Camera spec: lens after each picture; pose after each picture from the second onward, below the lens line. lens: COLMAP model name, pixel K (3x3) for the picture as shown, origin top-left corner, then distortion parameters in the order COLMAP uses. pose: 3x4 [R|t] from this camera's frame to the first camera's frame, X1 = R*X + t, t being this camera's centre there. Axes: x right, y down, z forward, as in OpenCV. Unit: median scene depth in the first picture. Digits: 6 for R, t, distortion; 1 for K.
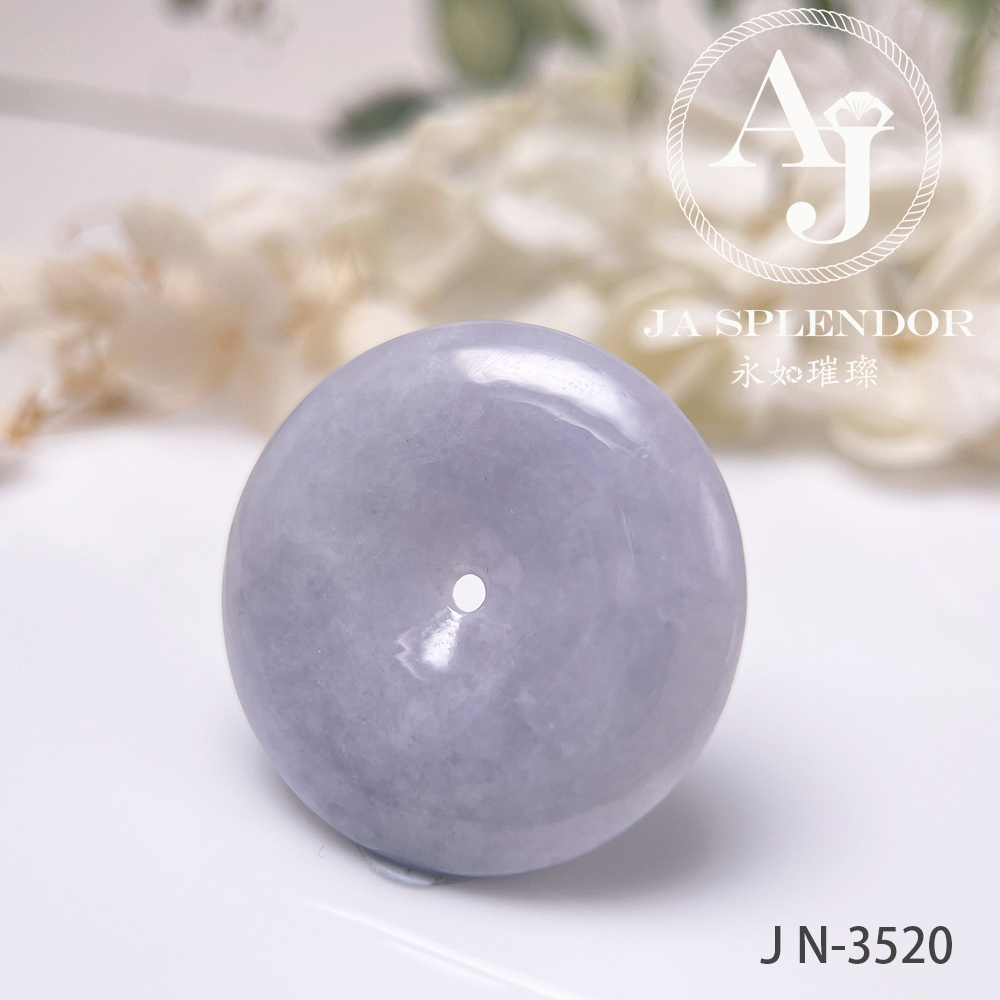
lens RADIAL K [[1604.5, 0, 513.9], [0, 1604.5, 468.9], [0, 0, 1]] dist [0.291558, 0.000000]
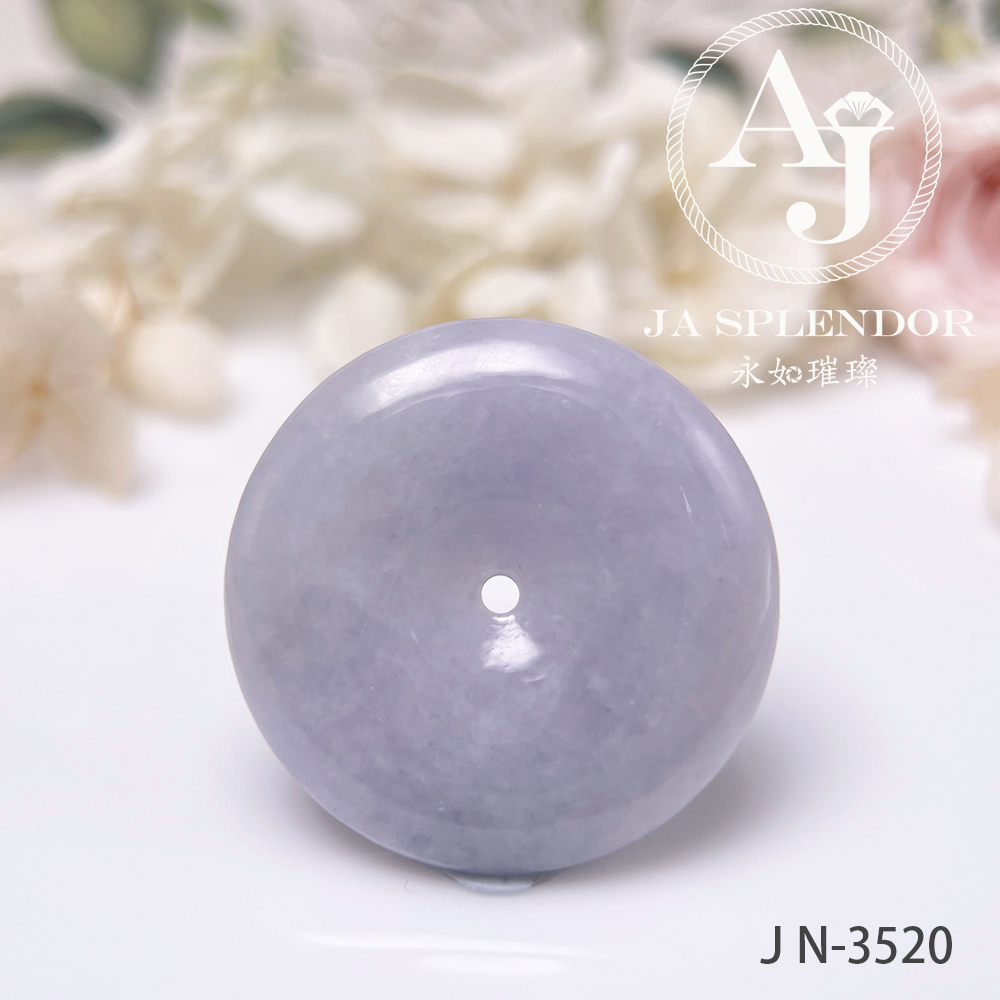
lens RADIAL K [[1604.5, 0, 499.1], [0, 1604.5, 491.4], [0, 0, 1]] dist [0.291558, 0.000000]
pose [[0.931958, -0.210363, 0.295299, -0.314537], [0.198536, 0.977602, 0.069841, -0.055959], [-0.303377, -0.006461, 0.952849, 0.056733]]
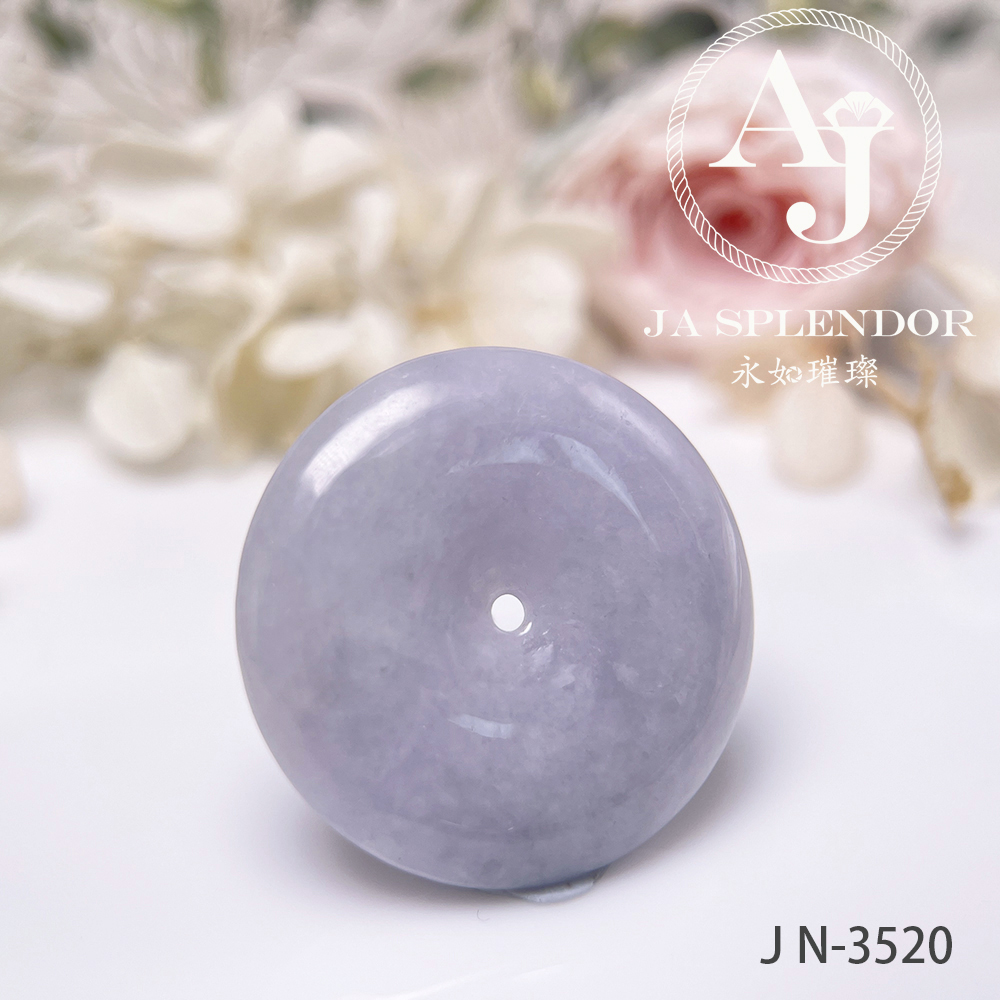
lens RADIAL K [[1604.5, 0, 498.5], [0, 1604.5, 506.1], [0, 0, 1]] dist [0.291558, 0.000000]
pose [[0.729817, -0.352439, 0.585793, -0.616210], [0.344157, 0.929781, 0.130624, -0.123377], [-0.590697, 0.106273, 0.799865, 0.188320]]
